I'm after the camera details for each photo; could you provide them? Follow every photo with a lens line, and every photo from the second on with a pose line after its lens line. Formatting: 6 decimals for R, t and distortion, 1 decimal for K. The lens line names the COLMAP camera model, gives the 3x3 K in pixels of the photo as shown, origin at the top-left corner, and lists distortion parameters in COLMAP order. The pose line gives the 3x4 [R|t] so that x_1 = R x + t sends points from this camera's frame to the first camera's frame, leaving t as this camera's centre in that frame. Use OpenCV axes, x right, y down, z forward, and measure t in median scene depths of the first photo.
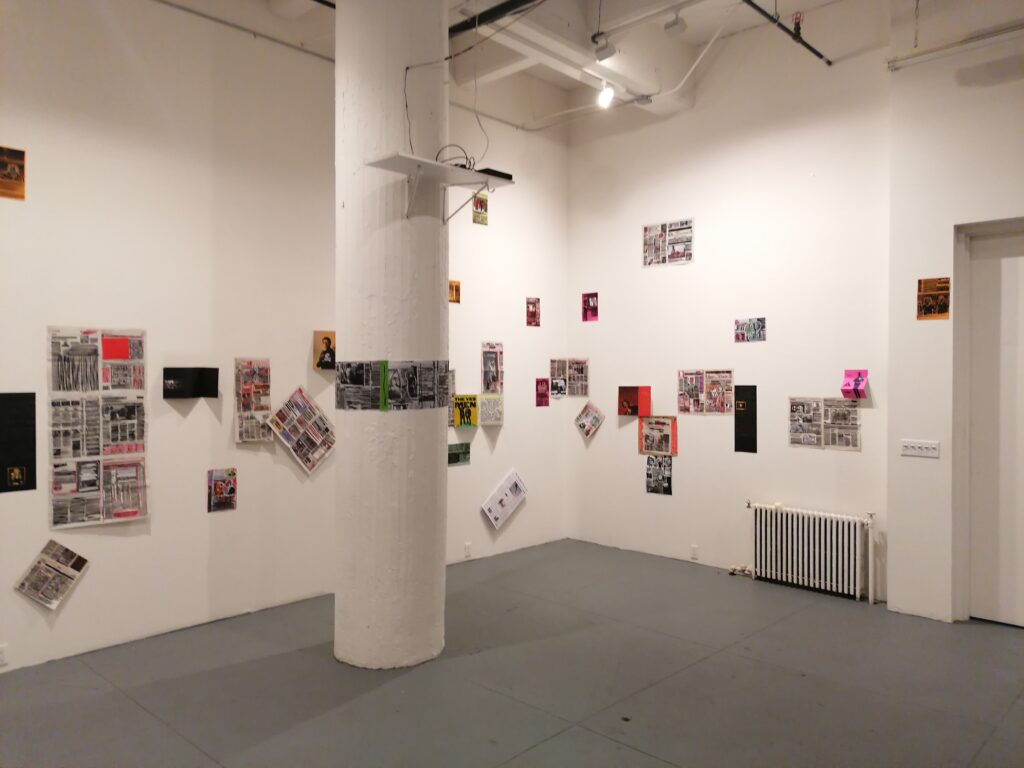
lens RADIAL K [[767.6, 0, 507.2], [0, 767.6, 387.6], [0, 0, 1]] dist [0.055084, -0.040277]
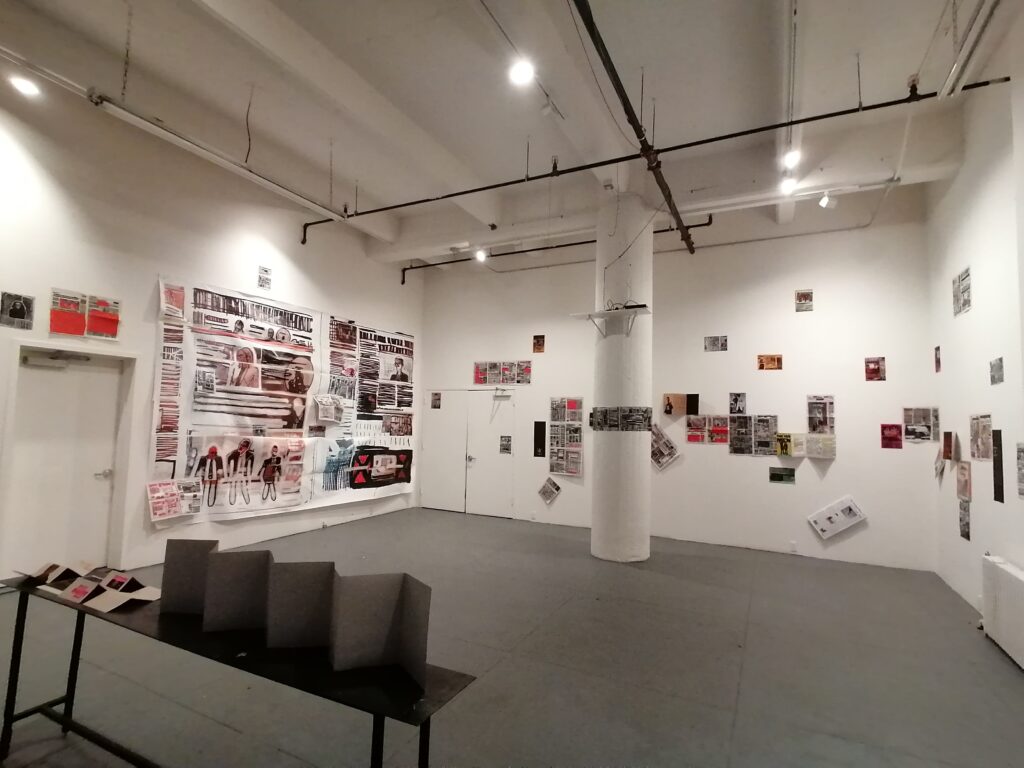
lens RADIAL K [[506.2, 0, 514.0], [0, 506.2, 391.0], [0, 0, 1]] dist [0.020338, -0.009771]
pose [[0.291324, -0.050428, -0.955294, 0.798193], [-0.040651, 0.997055, -0.065030, 0.014748], [0.955760, 0.057779, 0.288416, 0.280459]]
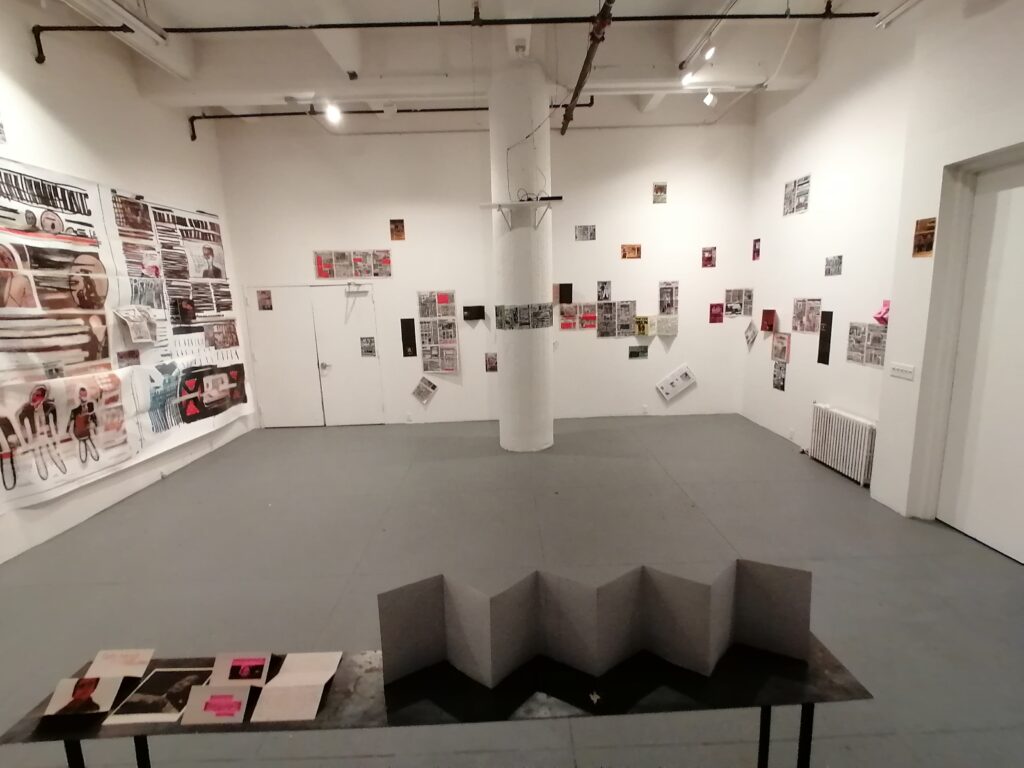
lens RADIAL K [[506.2, 0, 511.1], [0, 506.2, 392.7], [0, 0, 1]] dist [0.020338, -0.009771]
pose [[0.700659, 0.116142, -0.703980, 0.599377], [0.020599, 0.982959, 0.182670, -0.037757], [0.713199, -0.142491, 0.686326, 0.046352]]
